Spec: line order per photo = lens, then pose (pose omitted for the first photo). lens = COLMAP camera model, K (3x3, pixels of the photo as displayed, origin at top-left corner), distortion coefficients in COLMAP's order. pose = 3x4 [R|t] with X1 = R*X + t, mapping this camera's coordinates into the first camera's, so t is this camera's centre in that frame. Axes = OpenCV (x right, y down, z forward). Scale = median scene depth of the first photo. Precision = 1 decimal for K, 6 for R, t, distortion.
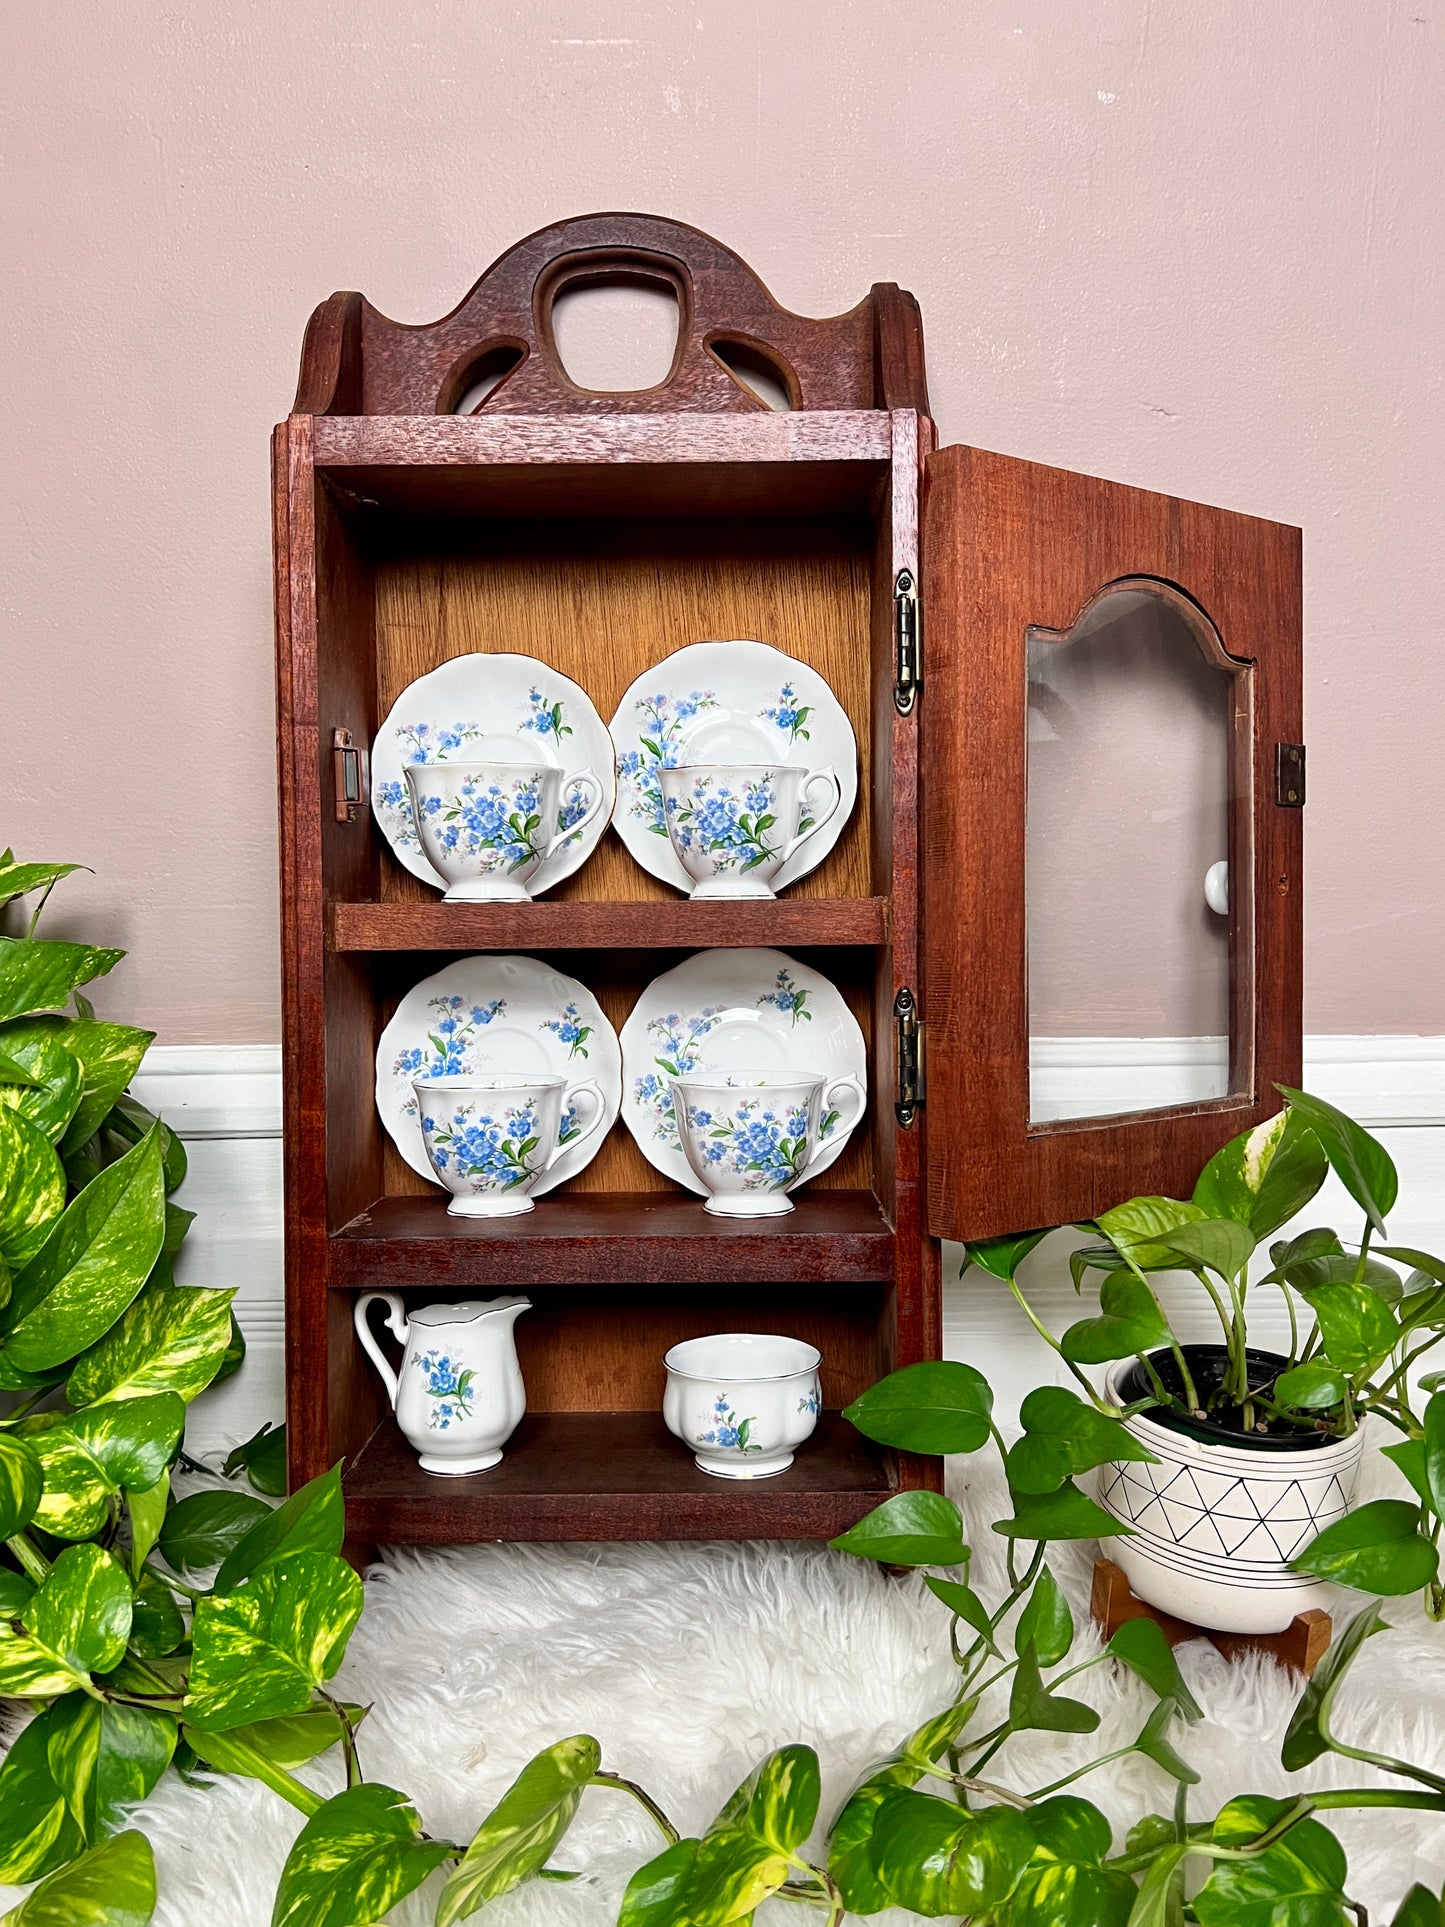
lens RADIAL K [[1515.8, 0, 722.1], [0, 1515.8, 950.7], [0, 0, 1]] dist [0.034866, -0.041182]
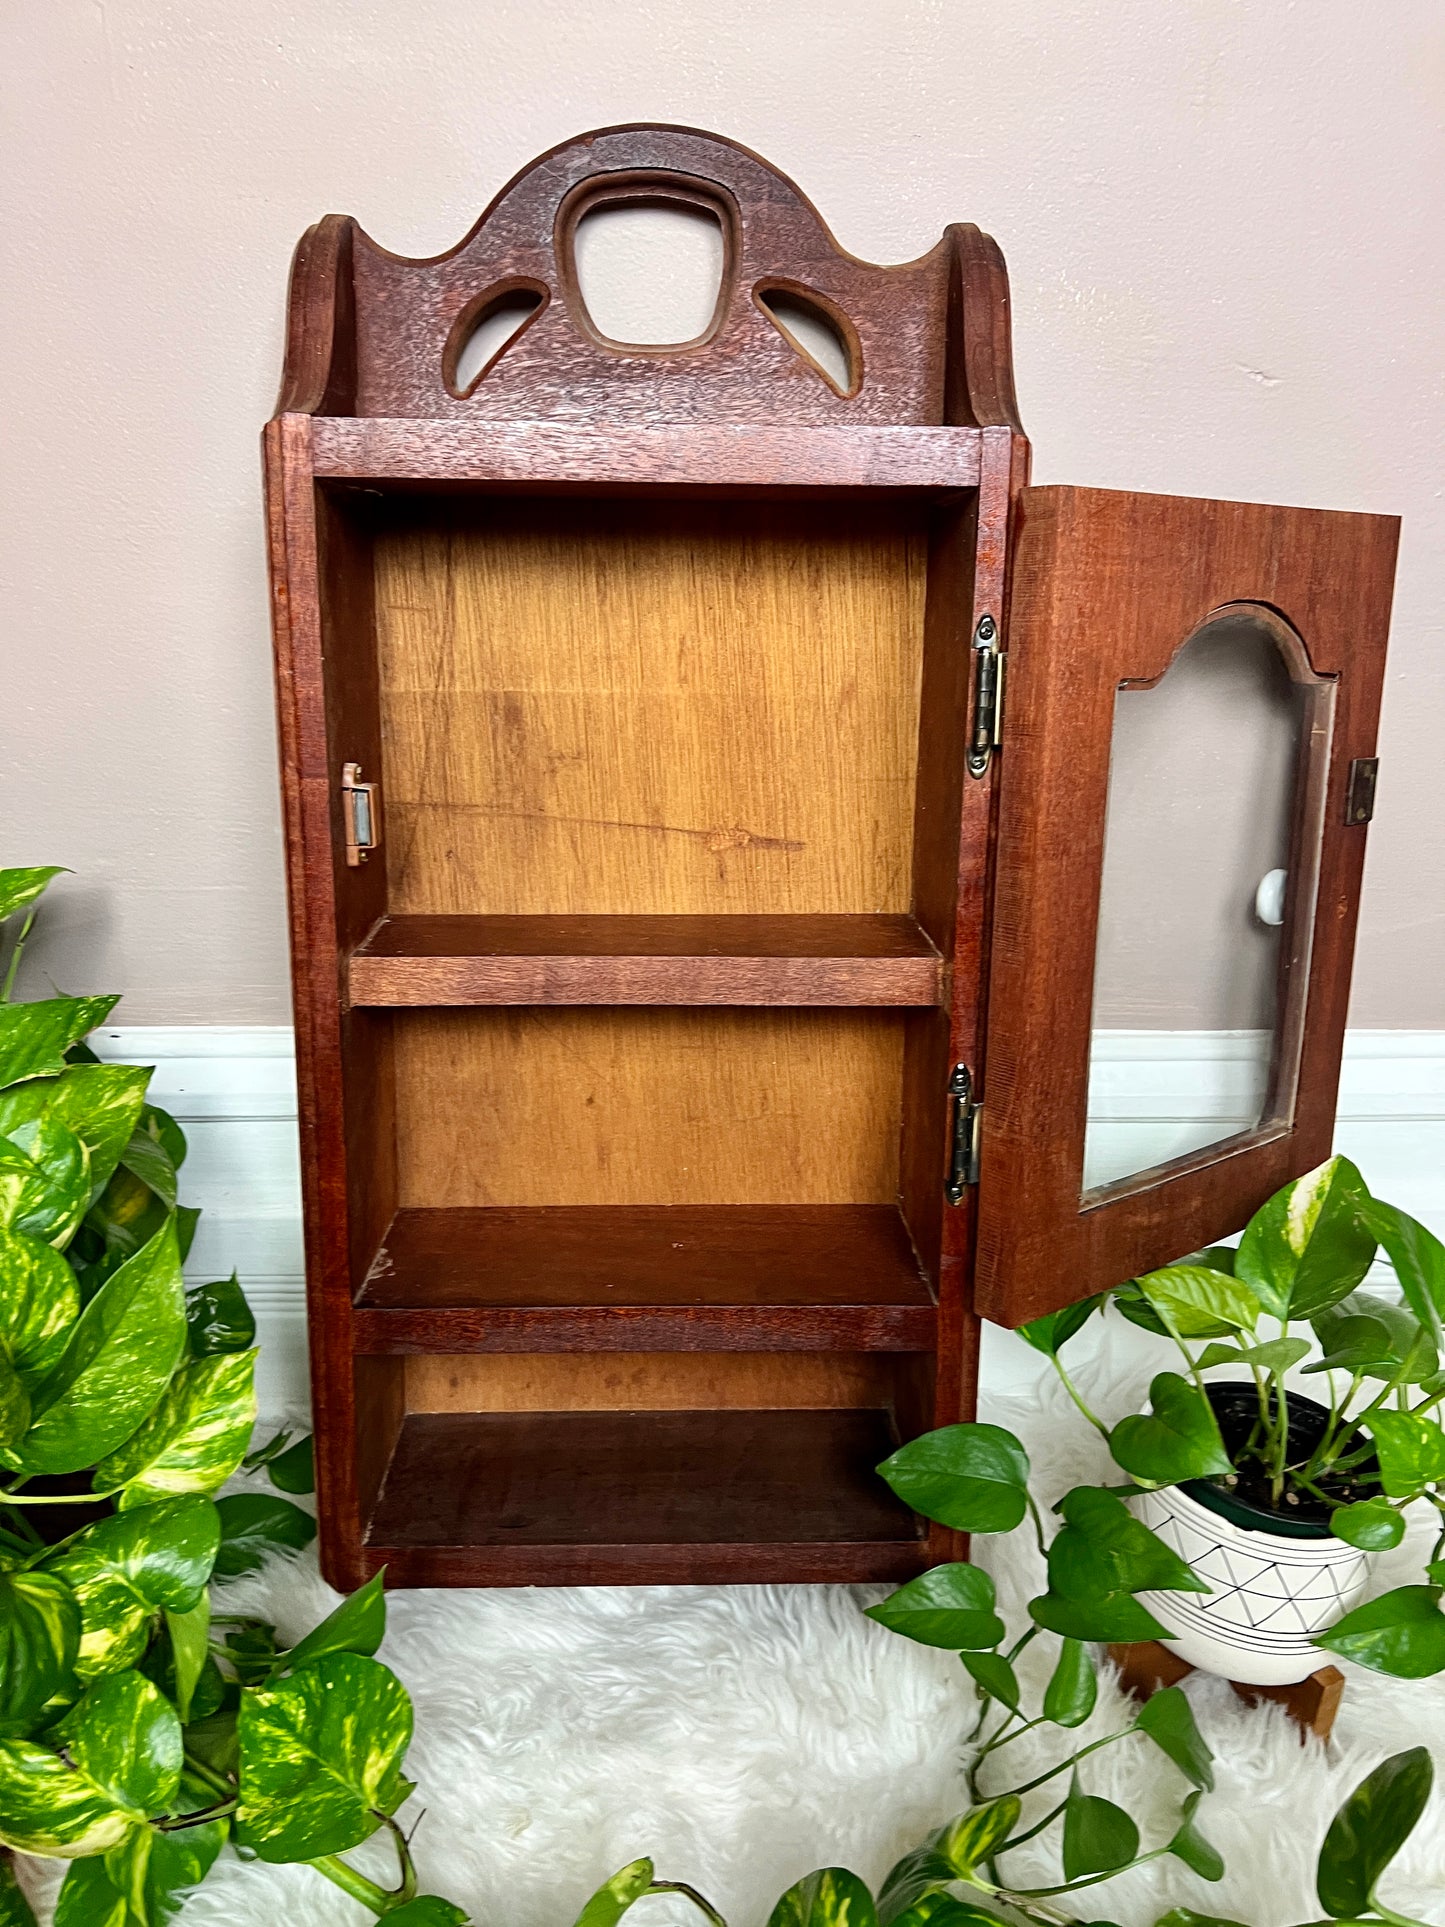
lens RADIAL K [[1464.7, 0, 707.5], [0, 1464.7, 935.1], [0, 0, 1]] dist [0.034990, -0.045589]
pose [[0.999264, 0.012091, 0.036397, -0.069656], [-0.018900, 0.981017, 0.192999, -0.221248], [-0.033372, -0.193545, 0.980524, 0.121229]]
